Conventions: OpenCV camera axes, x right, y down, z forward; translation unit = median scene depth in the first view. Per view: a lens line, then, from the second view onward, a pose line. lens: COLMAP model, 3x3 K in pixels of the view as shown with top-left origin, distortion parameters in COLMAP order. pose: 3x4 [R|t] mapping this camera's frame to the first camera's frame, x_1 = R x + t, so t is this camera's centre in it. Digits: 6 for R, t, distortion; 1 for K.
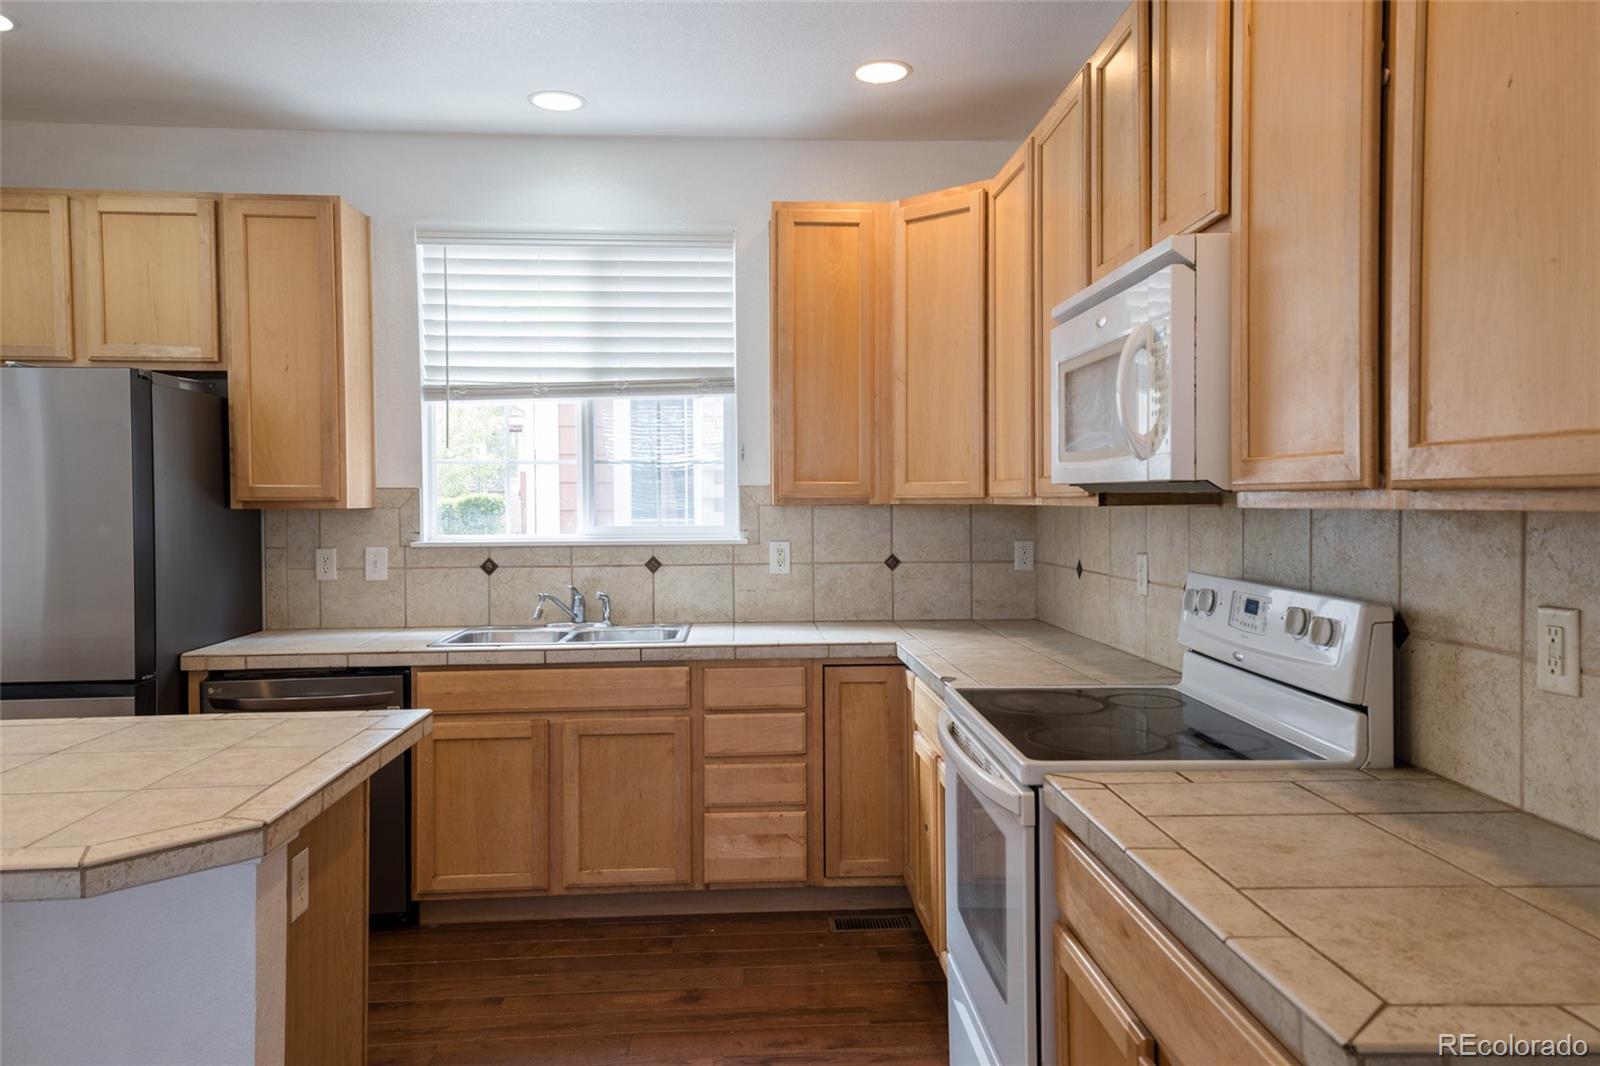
lens RADIAL K [[1142.9, 0, 796.6], [0, 1142.9, 522.0], [0, 0, 1]] dist [0.082061, -0.015545]
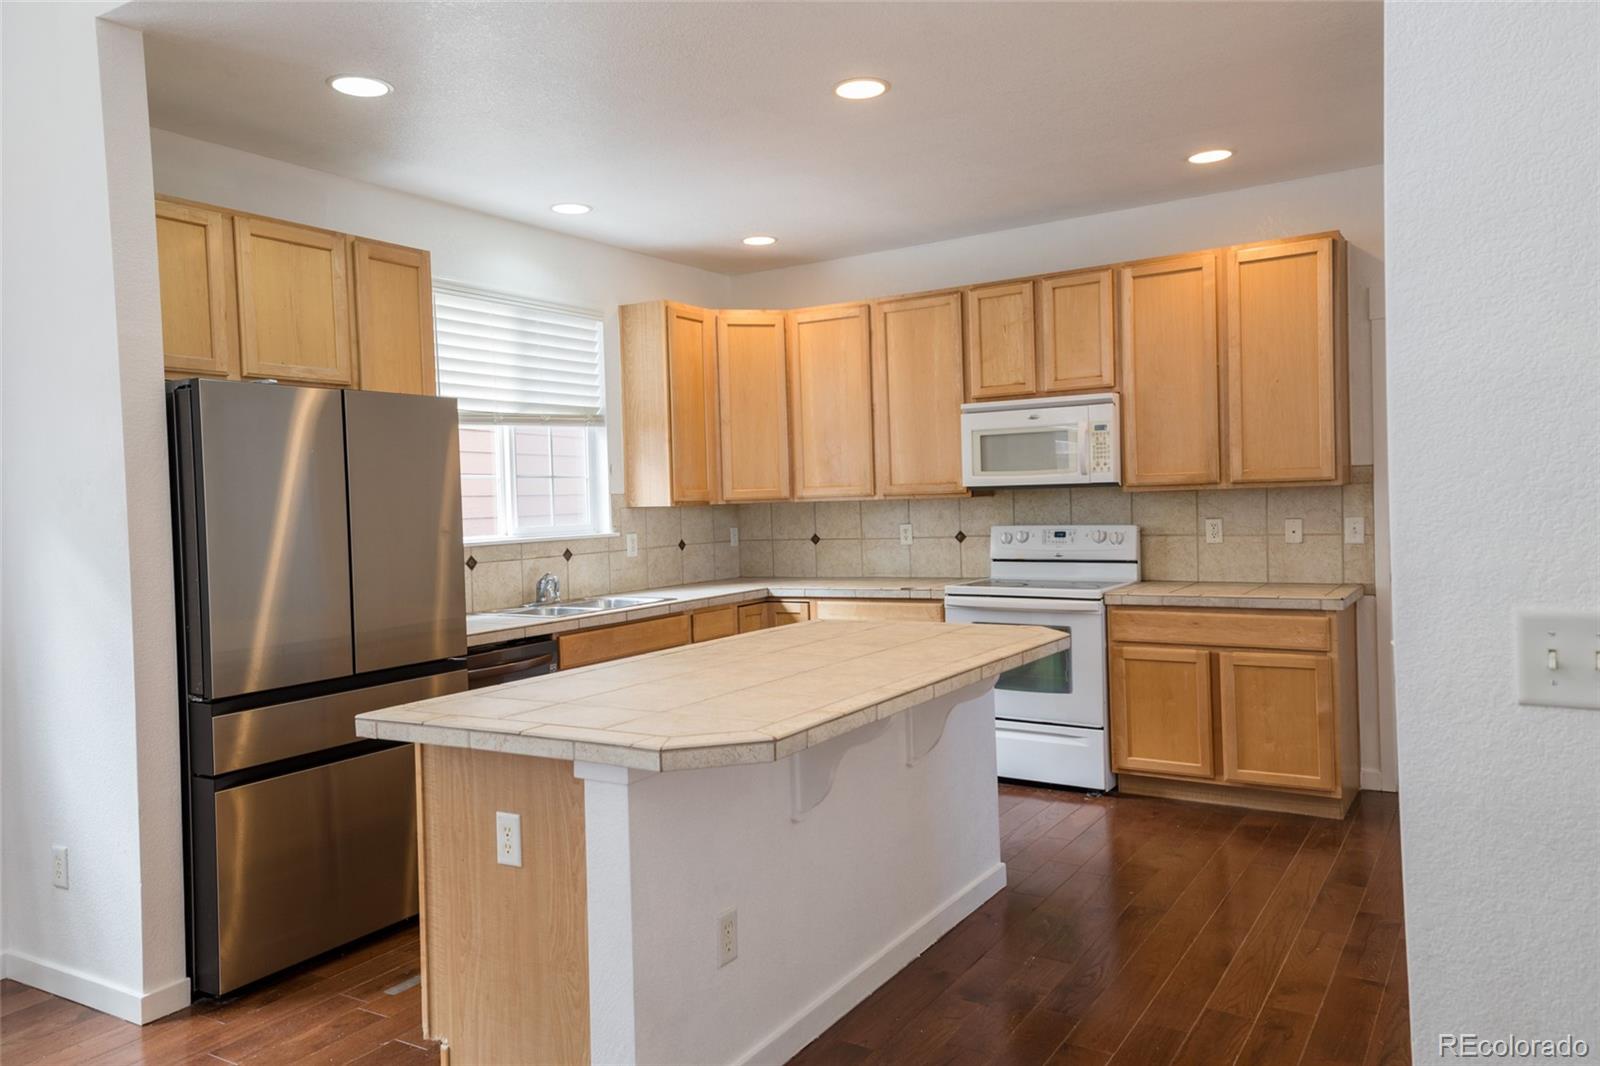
lens RADIAL K [[1142.9, 0, 800.6], [0, 1142.9, 518.8], [0, 0, 1]] dist [0.082061, -0.015545]
pose [[0.573716, -0.027418, 0.818595, -1.054841], [0.044635, 0.999001, 0.002178, 0.005170], [-0.817837, 0.035288, 0.574367, 0.023553]]
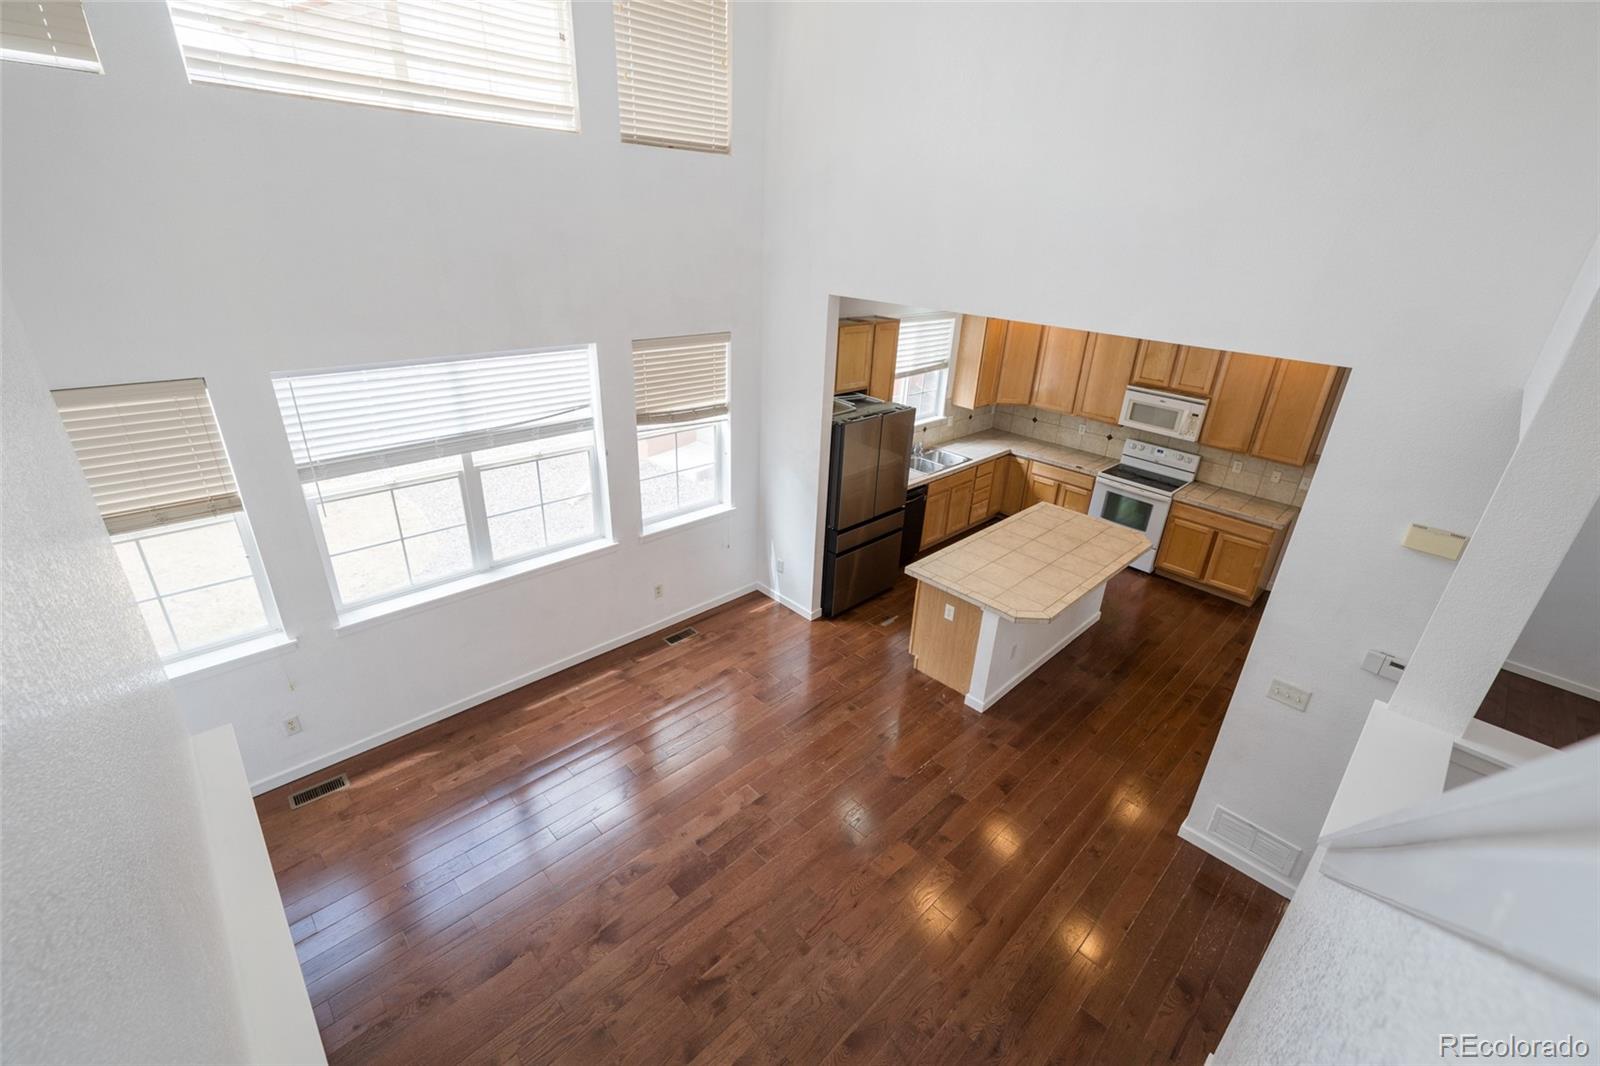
lens RADIAL K [[690.6, 0, 800.6], [0, 690.6, 527.8], [0, 0, 1]] dist [-0.010026, 0.002389]
pose [[0.748466, -0.237298, 0.619265, -1.534155], [-0.035270, 0.918225, 0.394486, -0.422784], [-0.662235, -0.317101, 0.678890, -0.075388]]
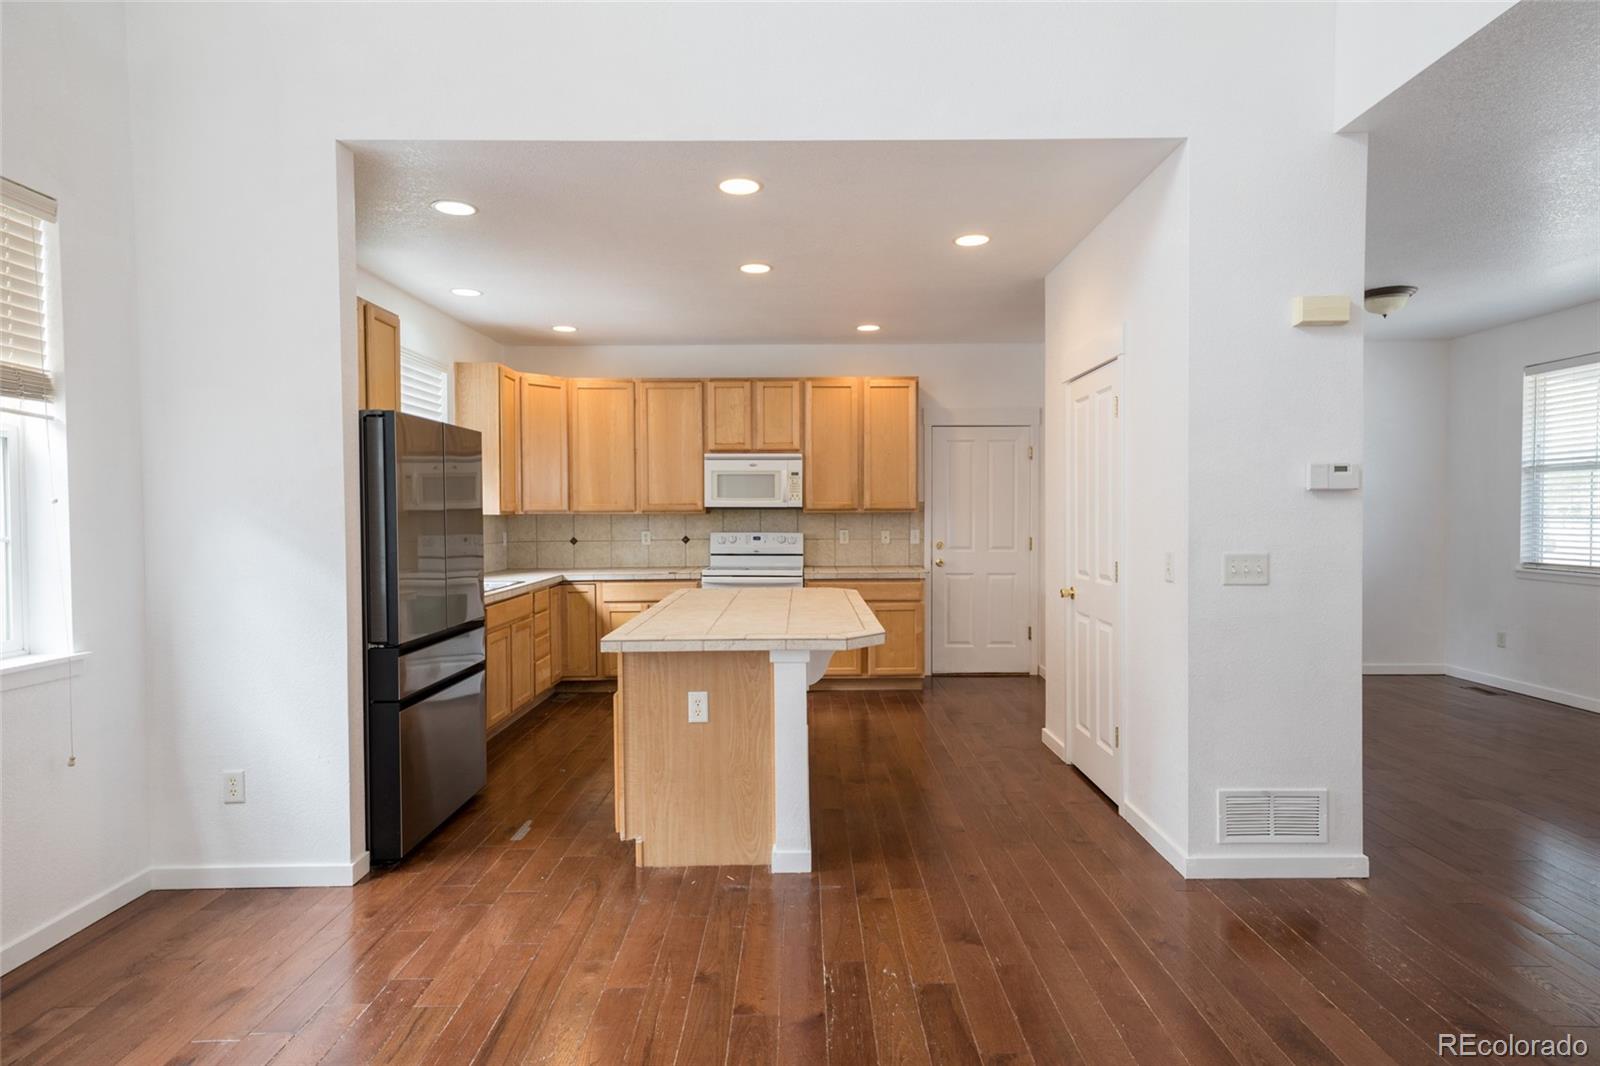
lens RADIAL K [[878.2, 0, 813.6], [0, 878.2, 530.2], [0, 0, 1]] dist [0.025941, 0.002064]
pose [[0.036501, -0.016796, 0.999192, -1.432511], [0.024545, 0.999572, 0.015906, 0.000989], [-0.999032, 0.023945, 0.036897, 0.377624]]
